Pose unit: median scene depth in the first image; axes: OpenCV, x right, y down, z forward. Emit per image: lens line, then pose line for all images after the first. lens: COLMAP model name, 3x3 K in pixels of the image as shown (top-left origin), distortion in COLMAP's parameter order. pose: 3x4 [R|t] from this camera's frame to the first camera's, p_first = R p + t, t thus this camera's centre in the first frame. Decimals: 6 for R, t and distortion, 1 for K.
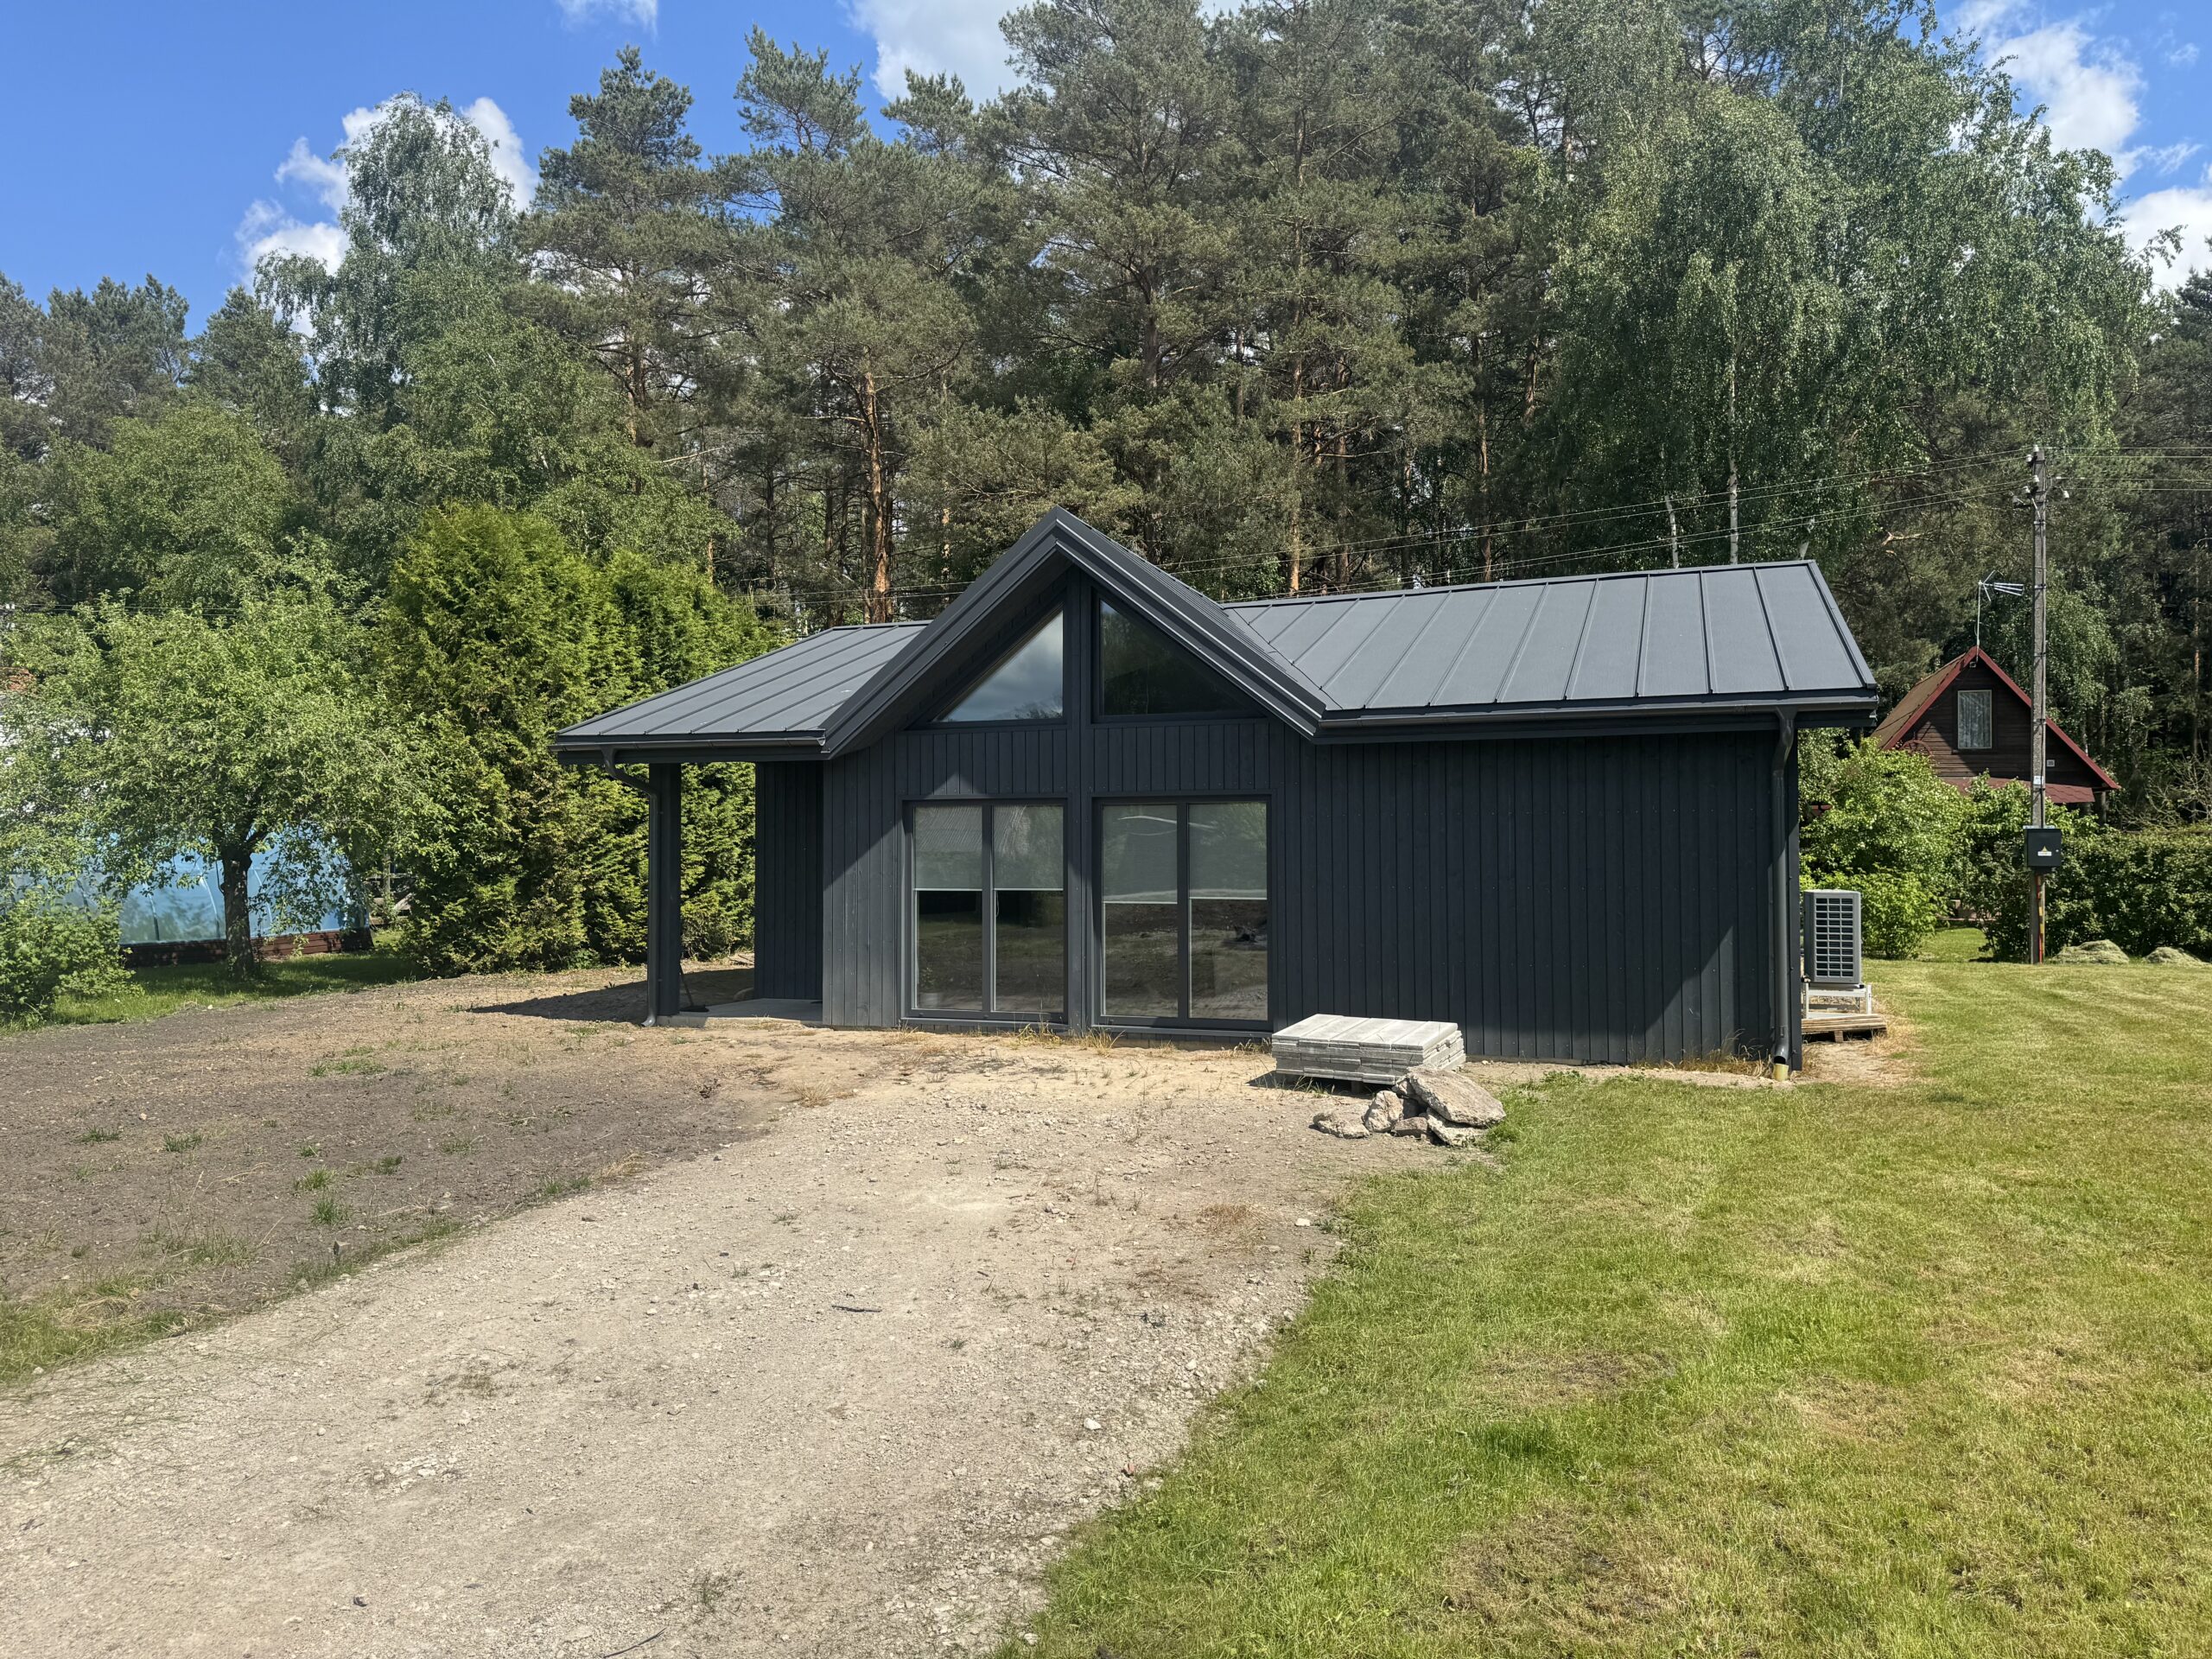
lens RADIAL K [[1507.1, 0, 1106.0], [0, 1507.1, 829.5], [0, 0, 1]] dist [0.070882, -0.090427]
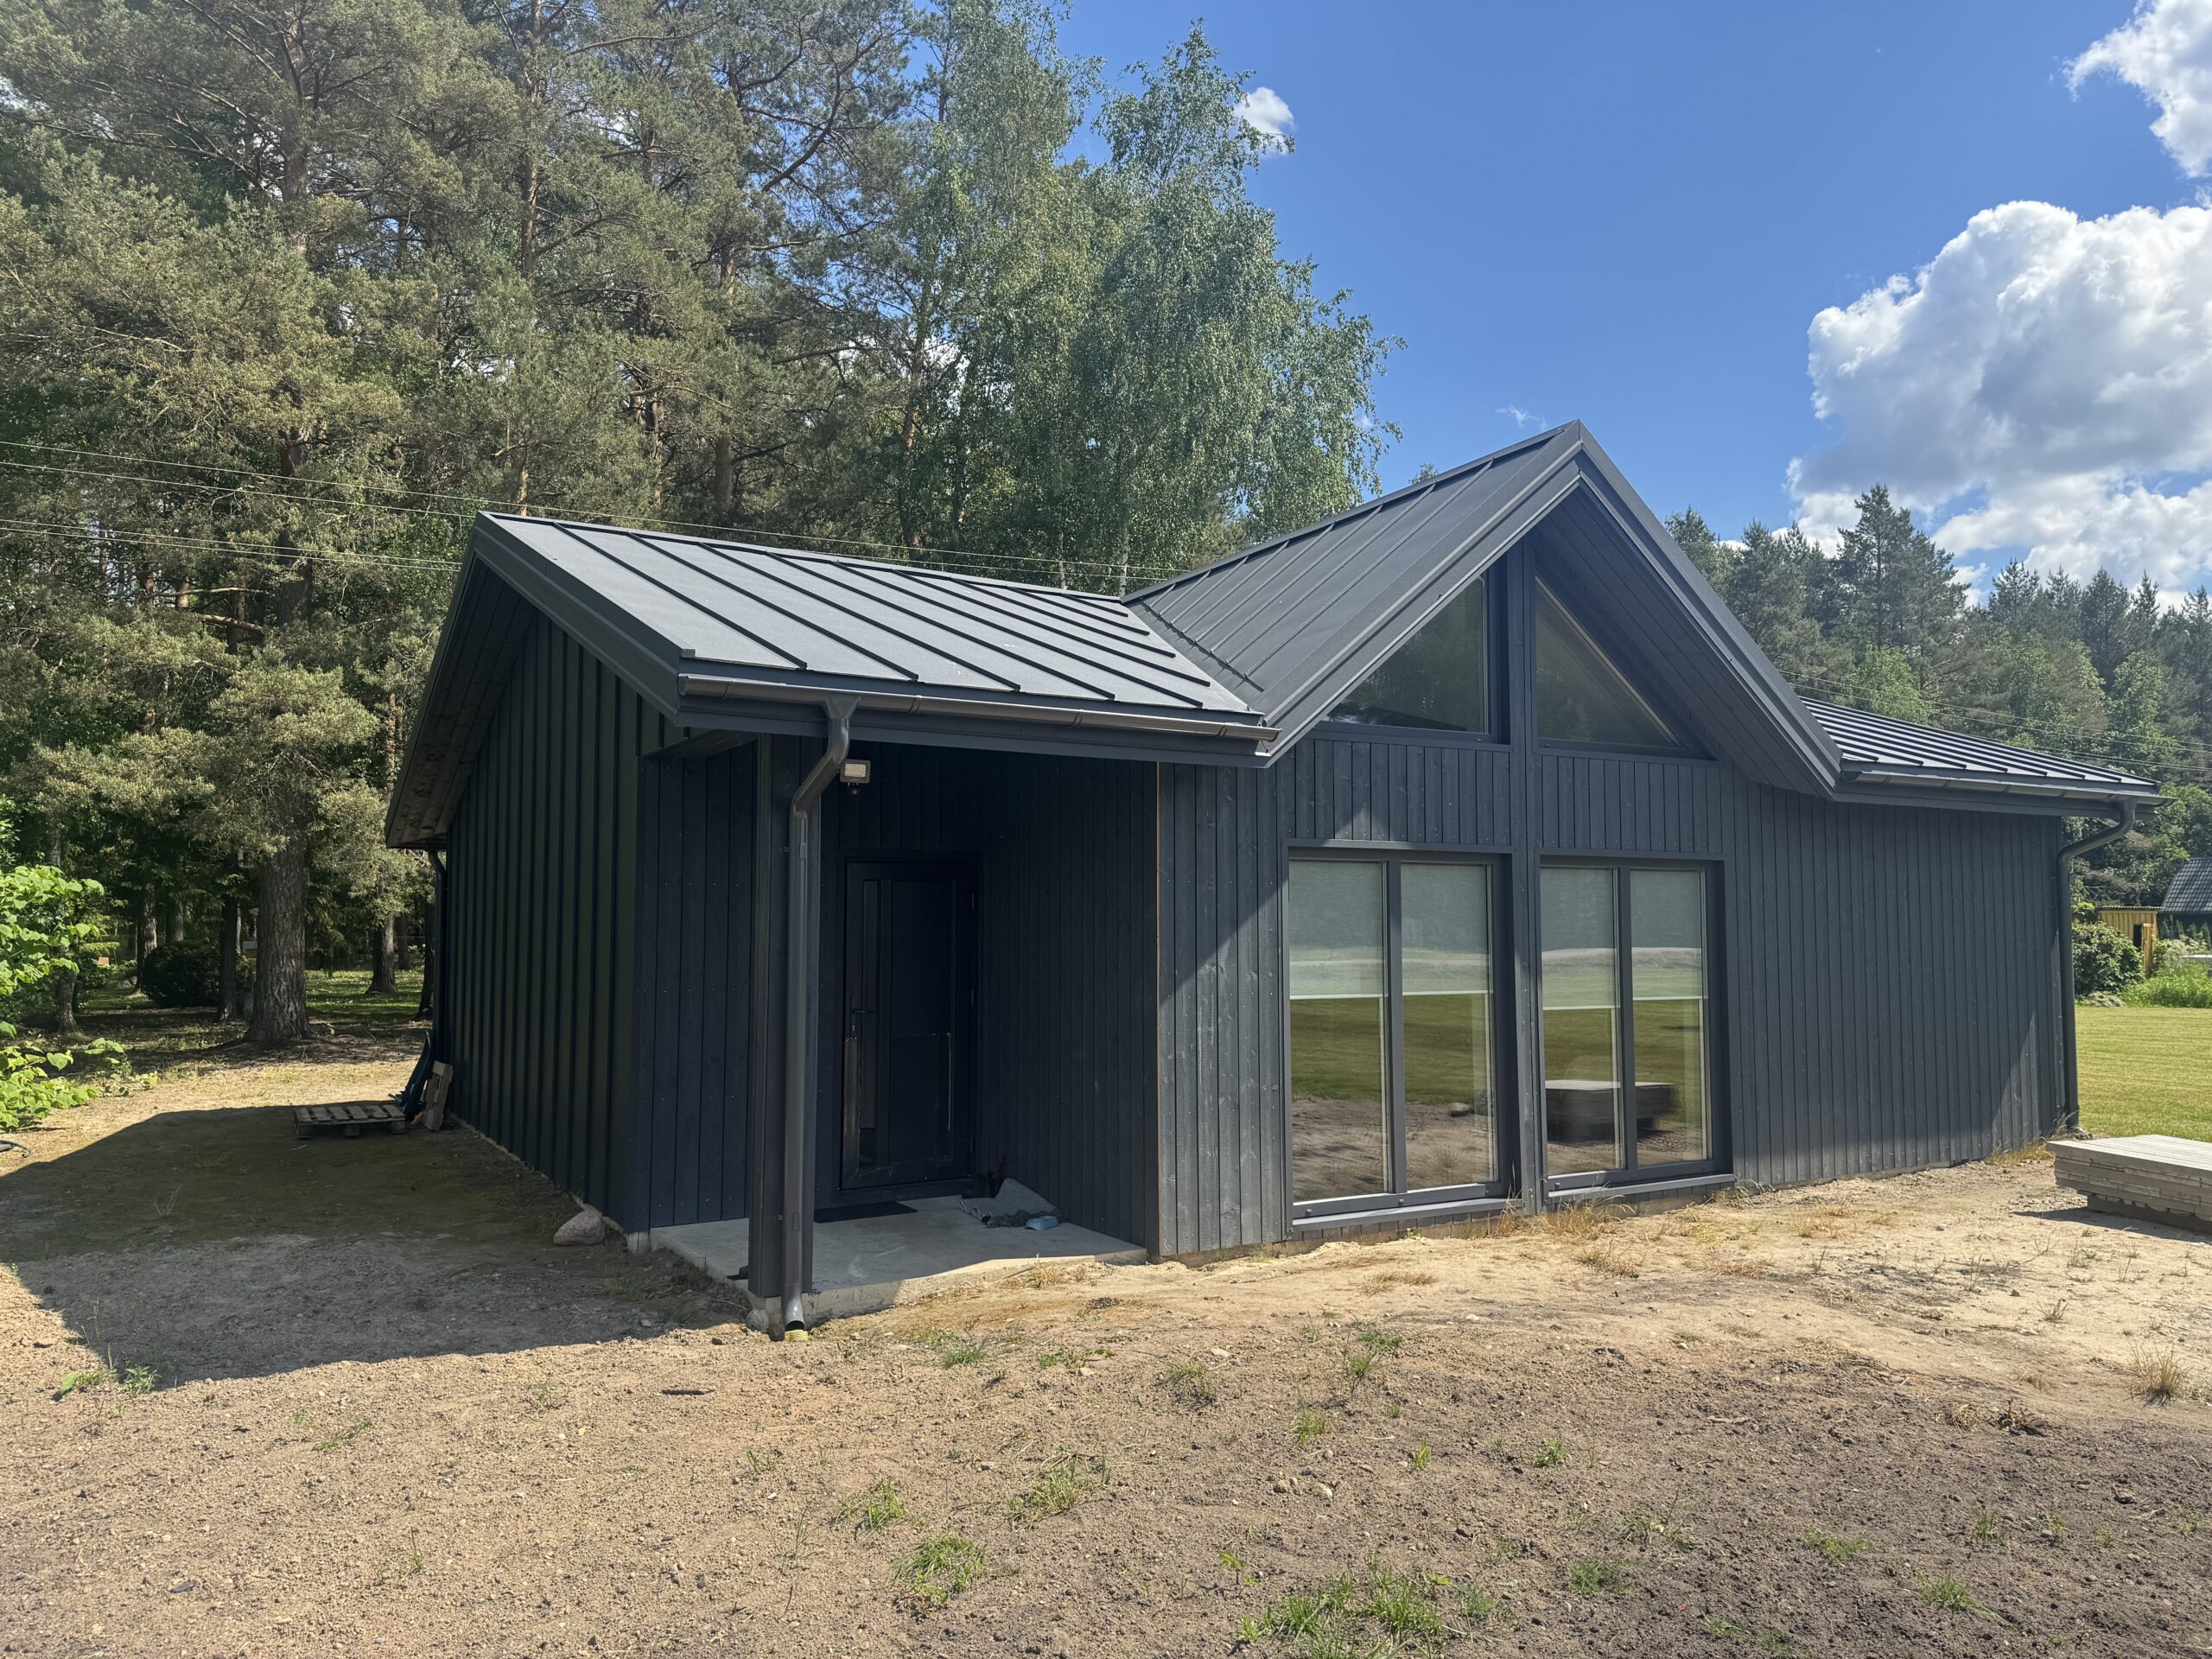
lens RADIAL K [[1602.9, 0, 1106.0], [0, 1602.9, 829.5], [0, 0, 1]] dist [0.050351, -0.120600]
pose [[0.624775, 0.045974, 0.779450, -0.441666], [-0.020897, 0.998892, -0.042167, 0.001474], [-0.780525, 0.010057, 0.625044, 0.449386]]
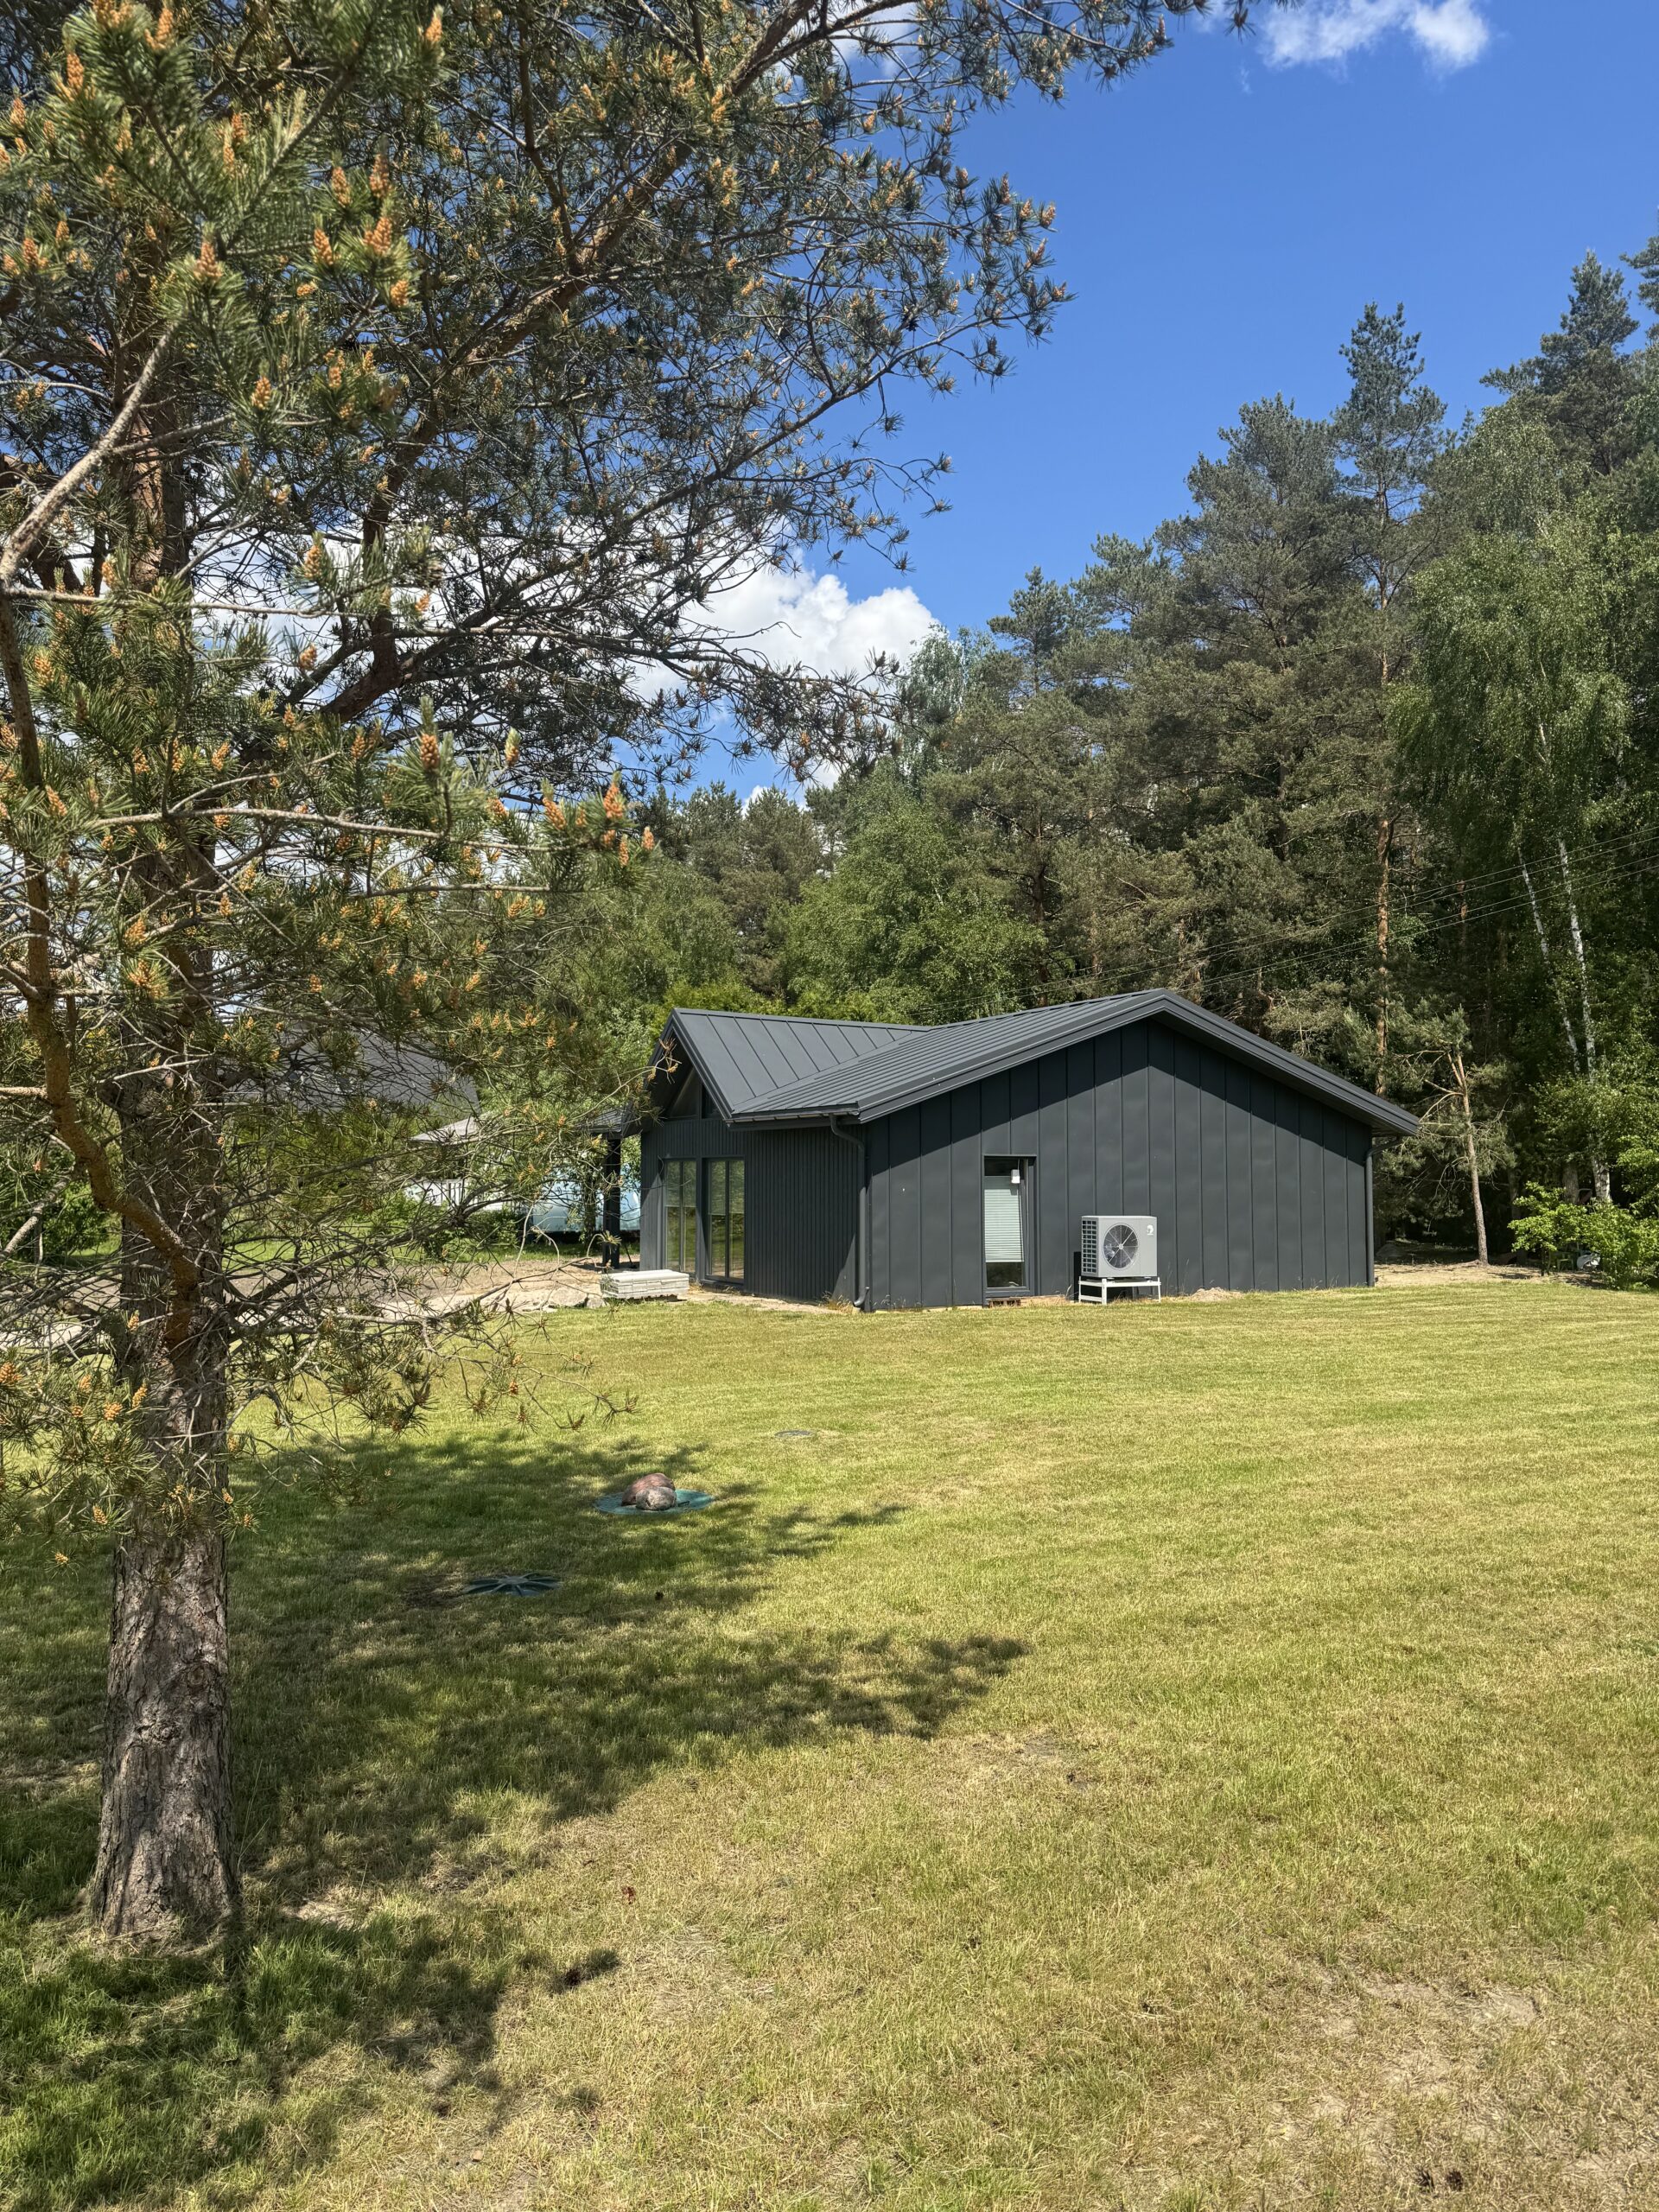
lens RADIAL K [[1507.1, 0, 829.5], [0, 1507.1, 1106.0], [0, 0, 1]] dist [0.070882, -0.090427]
pose [[0.760300, -0.027757, -0.648979, 0.859425], [0.007167, 0.999384, -0.034347, -0.013387], [0.649533, 0.021462, 0.760031, -0.214542]]
